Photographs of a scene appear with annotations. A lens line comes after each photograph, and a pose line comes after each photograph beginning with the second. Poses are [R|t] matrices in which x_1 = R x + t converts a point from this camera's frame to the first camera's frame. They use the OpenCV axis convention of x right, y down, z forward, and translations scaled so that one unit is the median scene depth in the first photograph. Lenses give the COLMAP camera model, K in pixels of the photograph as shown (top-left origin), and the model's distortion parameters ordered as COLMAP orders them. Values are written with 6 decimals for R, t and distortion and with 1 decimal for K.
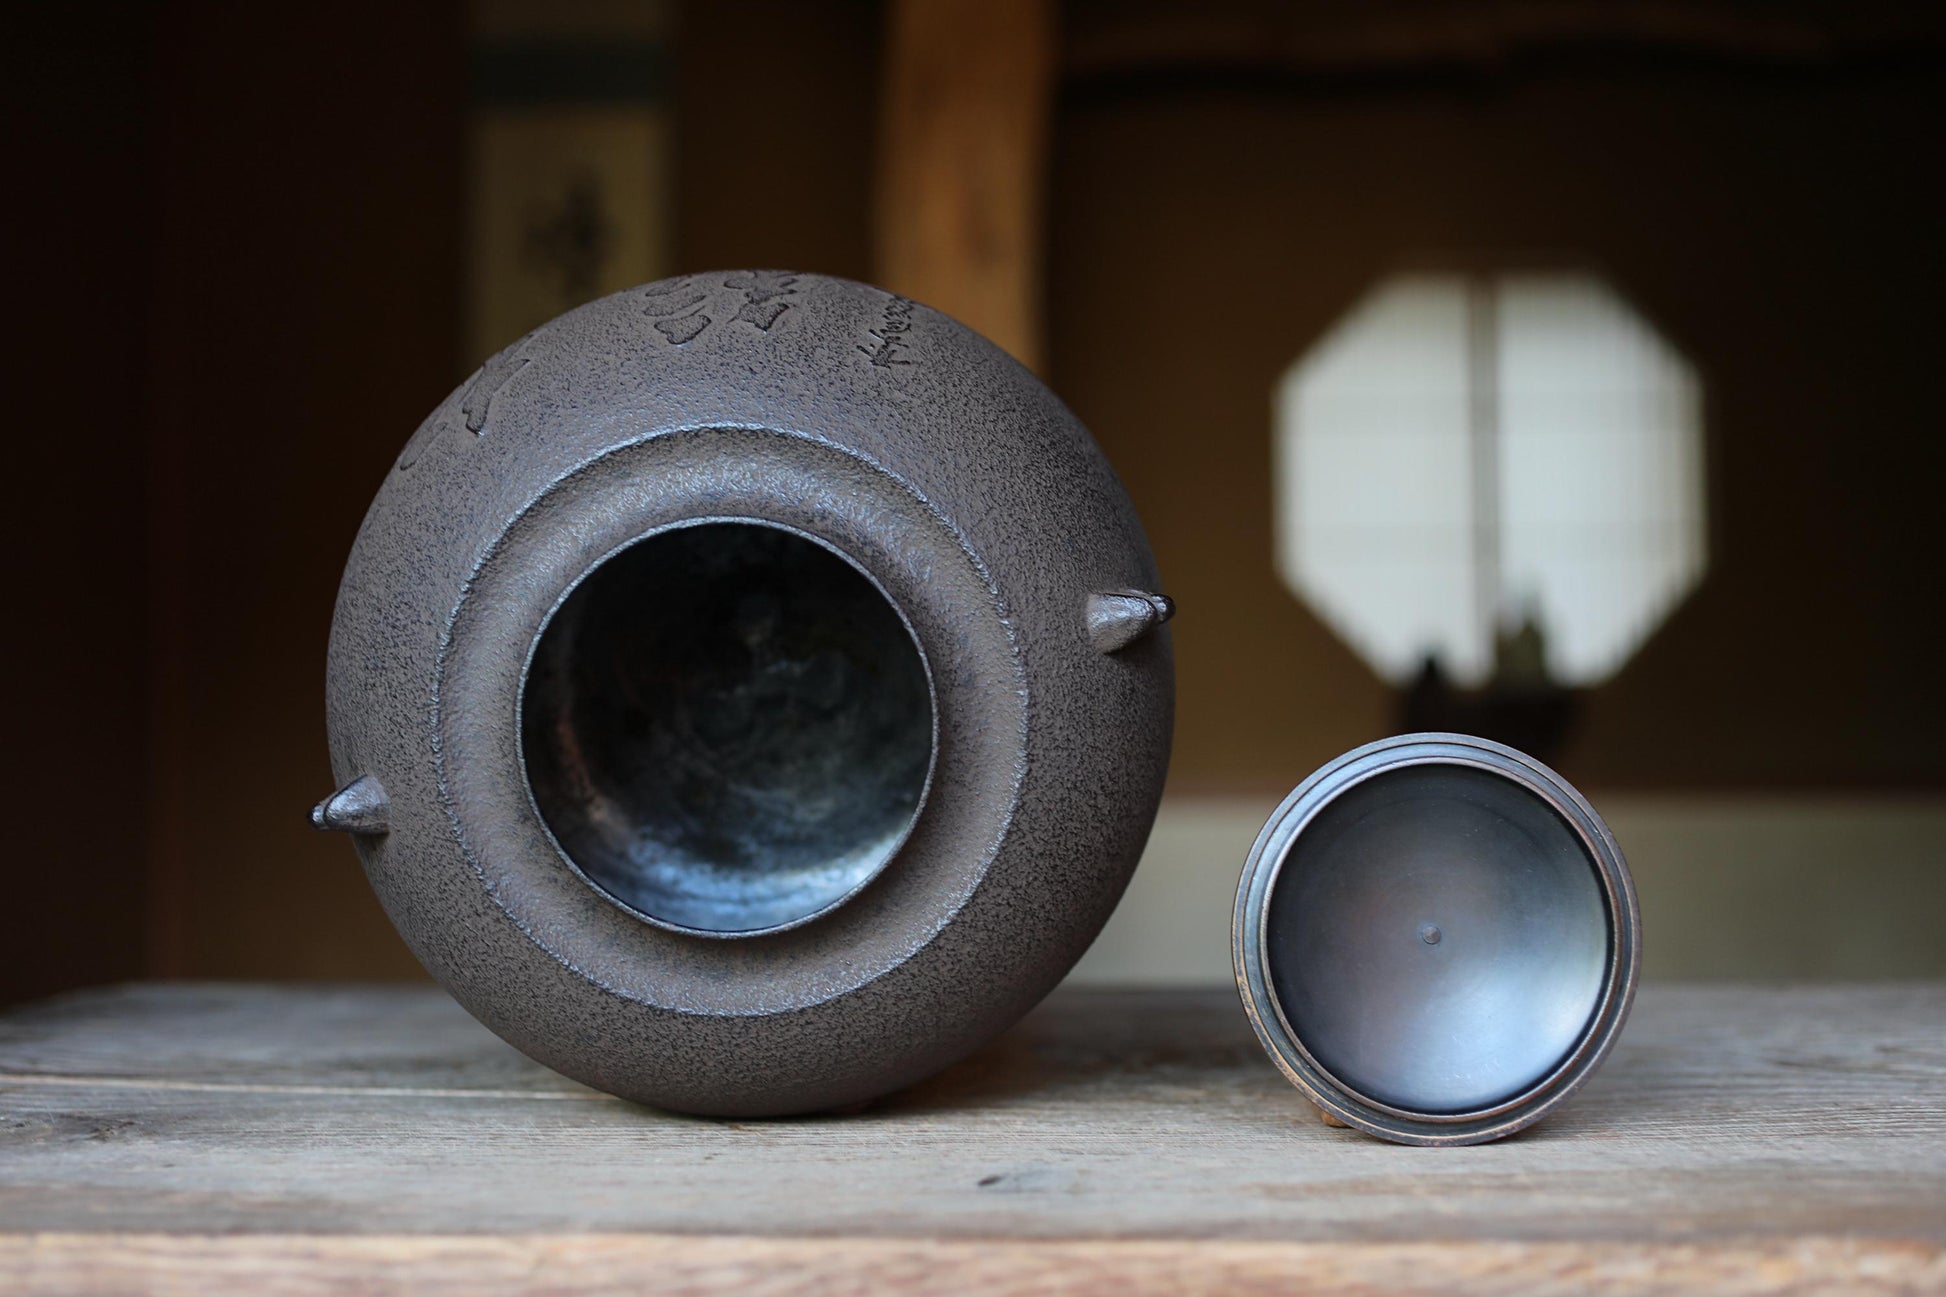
lens RADIAL K [[3029.1, 0, 975.6], [0, 3029.1, 642.6], [0, 0, 1]] dist [0.034786, 0.000000]
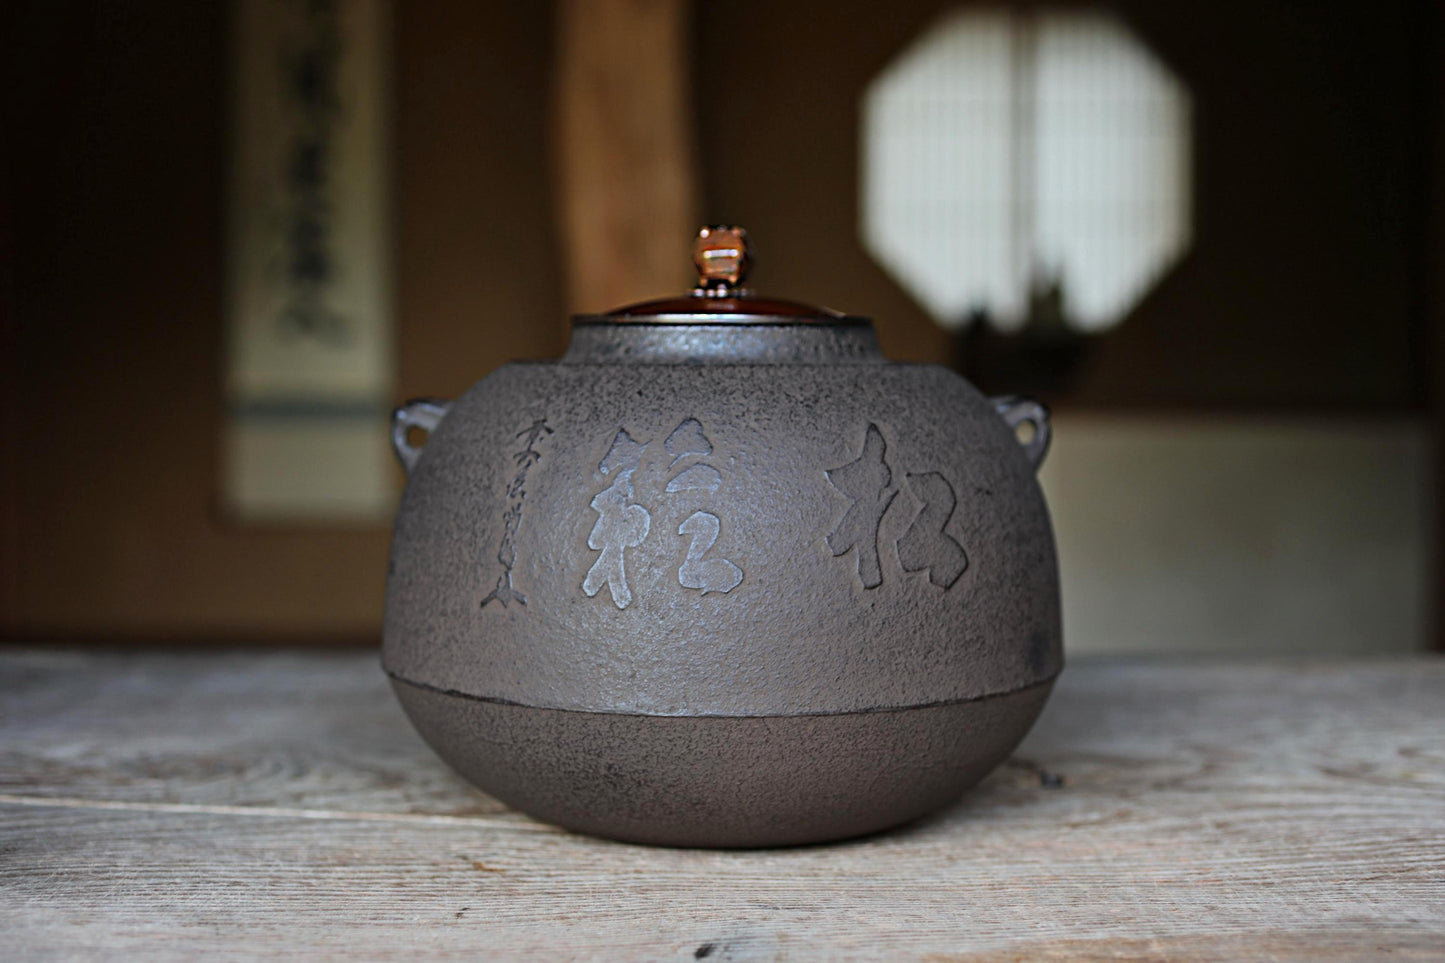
lens RADIAL K [[2249.3, 0, 731.7], [0, 2249.3, 512.6], [0, 0, 1]] dist [0.034786, 0.000000]
pose [[0.998686, 0.006385, 0.050852, -0.027641], [-0.012112, 0.993507, 0.113125, -0.081494], [-0.049800, -0.113592, 0.992279, 0.146560]]
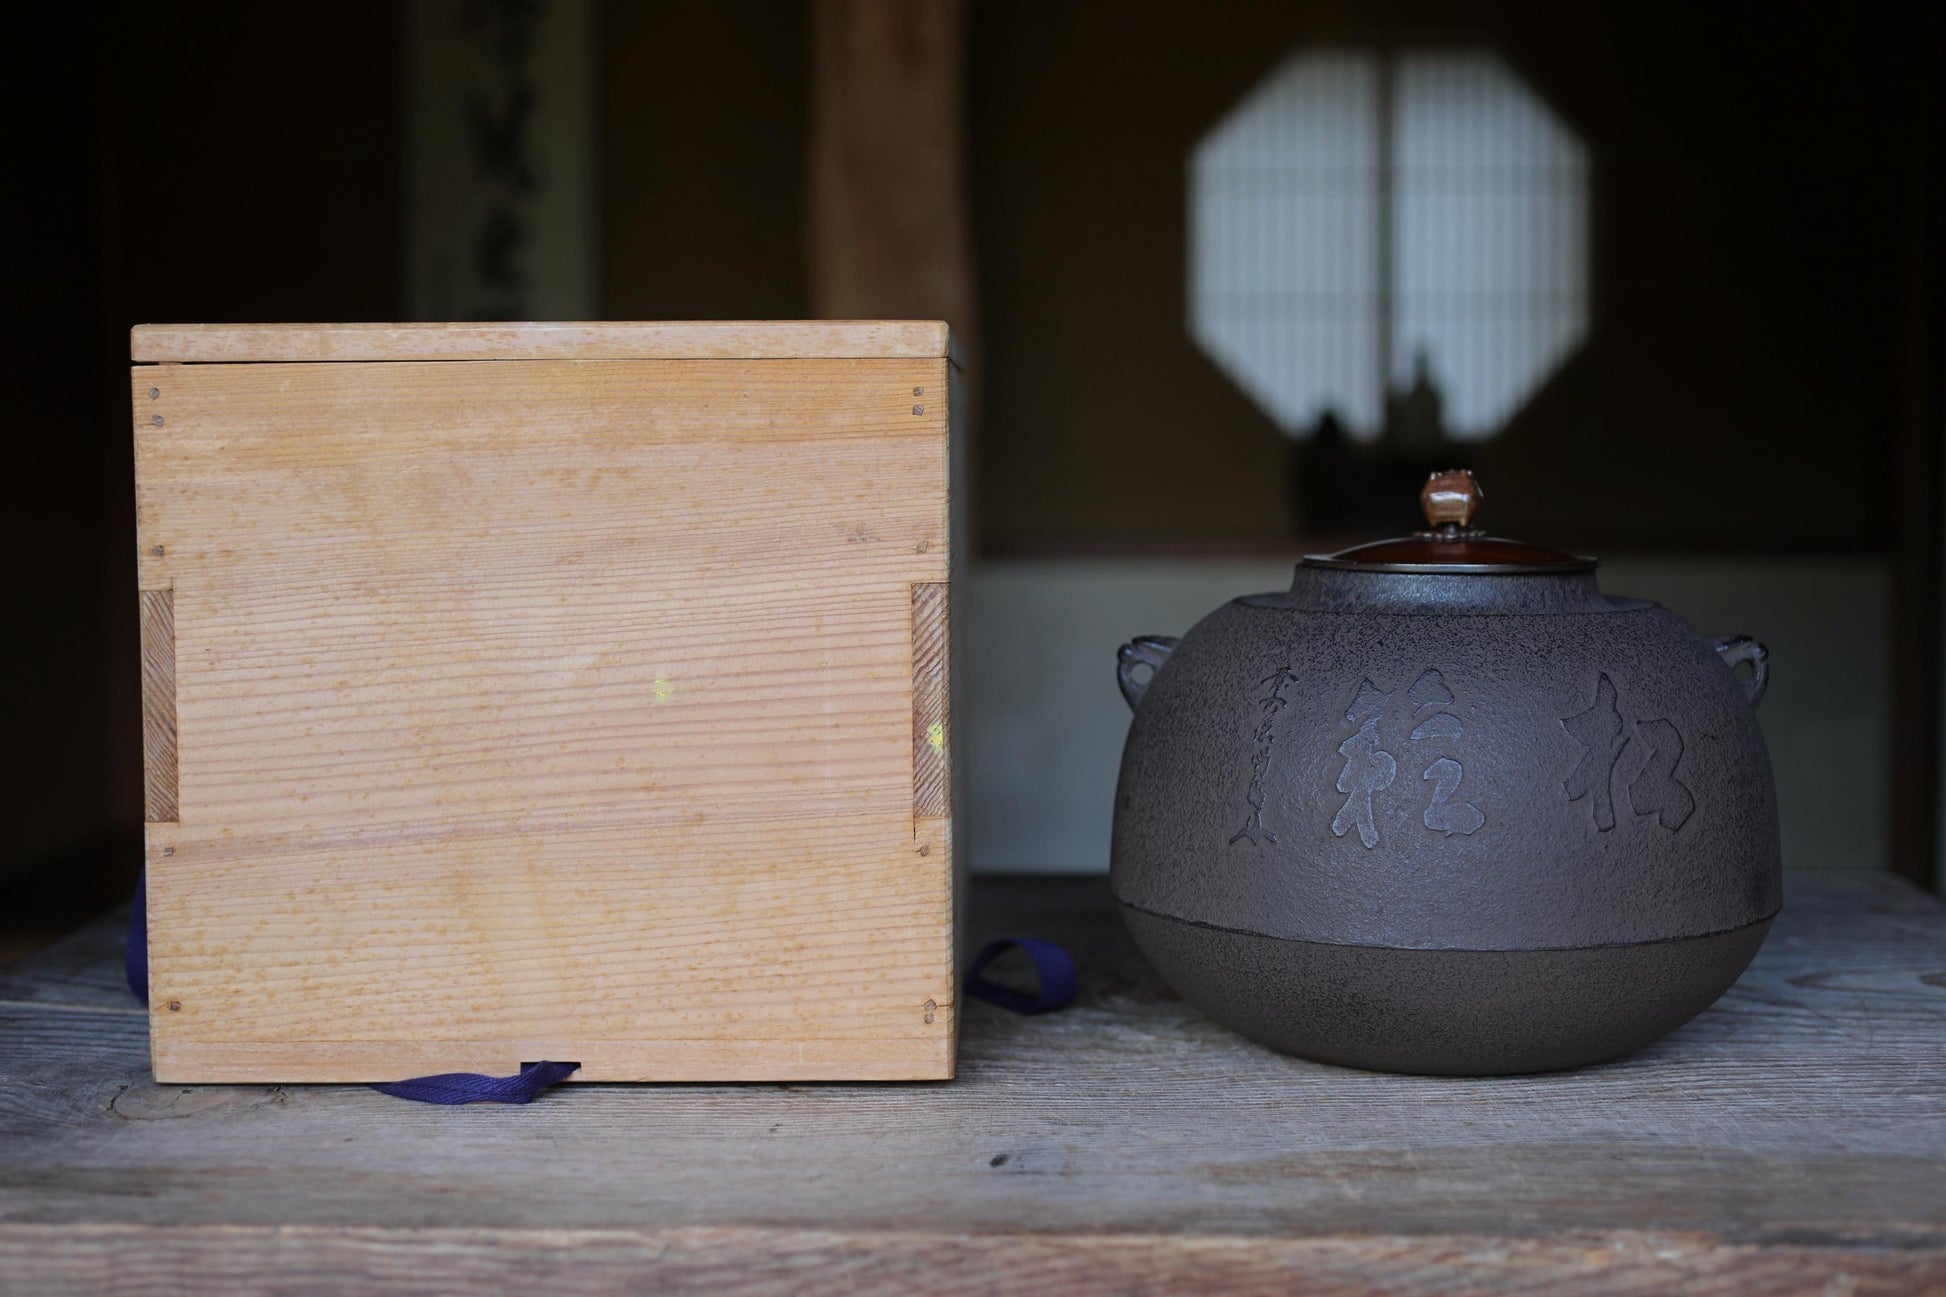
lens RADIAL K [[3029.1, 0, 984.1], [0, 3029.1, 656.4], [0, 0, 1]] dist [0.034786, 0.000000]
pose [[0.999214, 0.003606, 0.039480, -0.049352], [-0.008166, 0.993219, 0.115970, -0.170536], [-0.038795, -0.116202, 0.992468, -0.234591]]
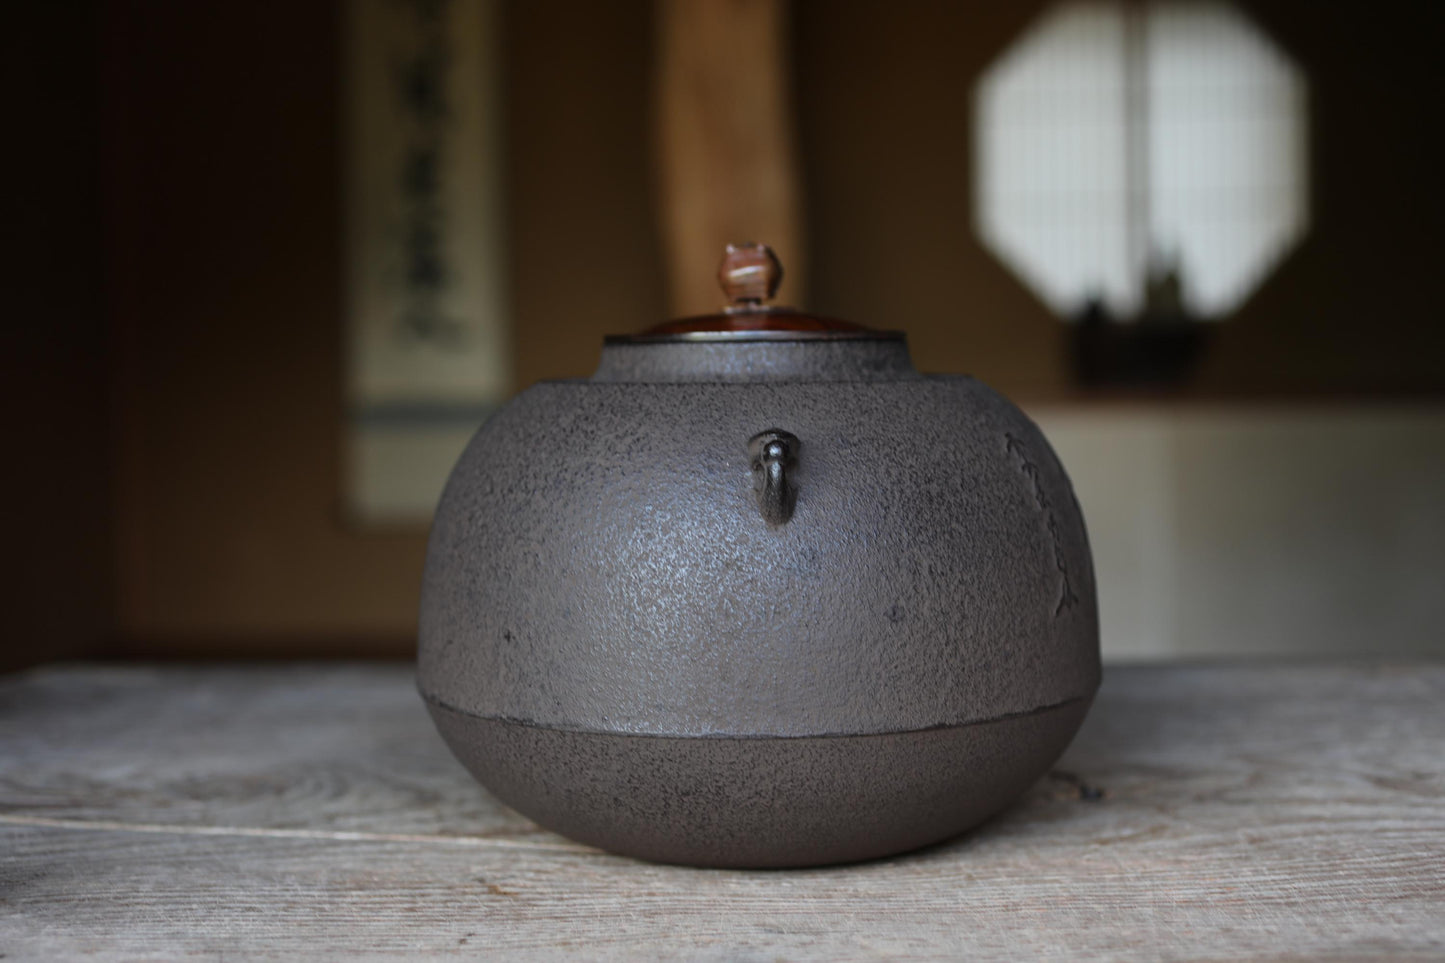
lens RADIAL K [[2249.3, 0, 722.1], [0, 2249.3, 488.9], [0, 0, 1]] dist [0.034786, 0.000000]
pose [[0.999809, -0.011242, -0.016016, 0.027103], [0.012880, 0.994267, 0.106146, -0.092032], [0.014731, -0.106332, 0.994222, 0.151426]]
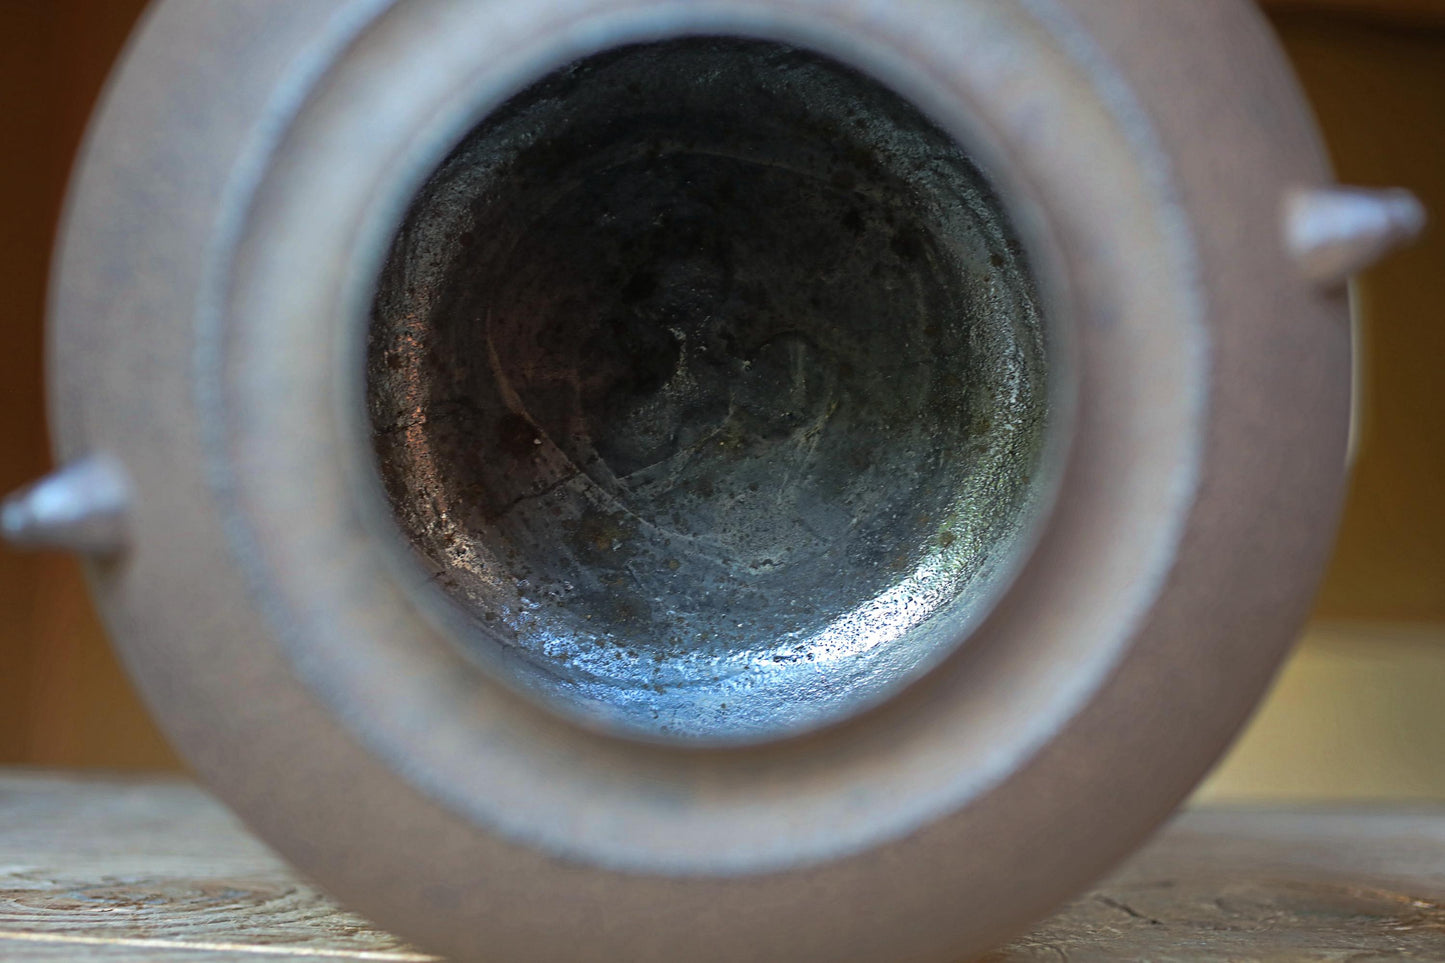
lens RADIAL K [[2249.3, 0, 715.8], [0, 2249.3, 478.8], [0, 0, 1]] dist [0.034786, 0.000000]
pose [[0.999601, 0.027088, 0.008013, -0.081308], [-0.026945, 0.999484, -0.017513, 0.053778], [-0.008484, 0.017290, 0.999815, 0.553309]]
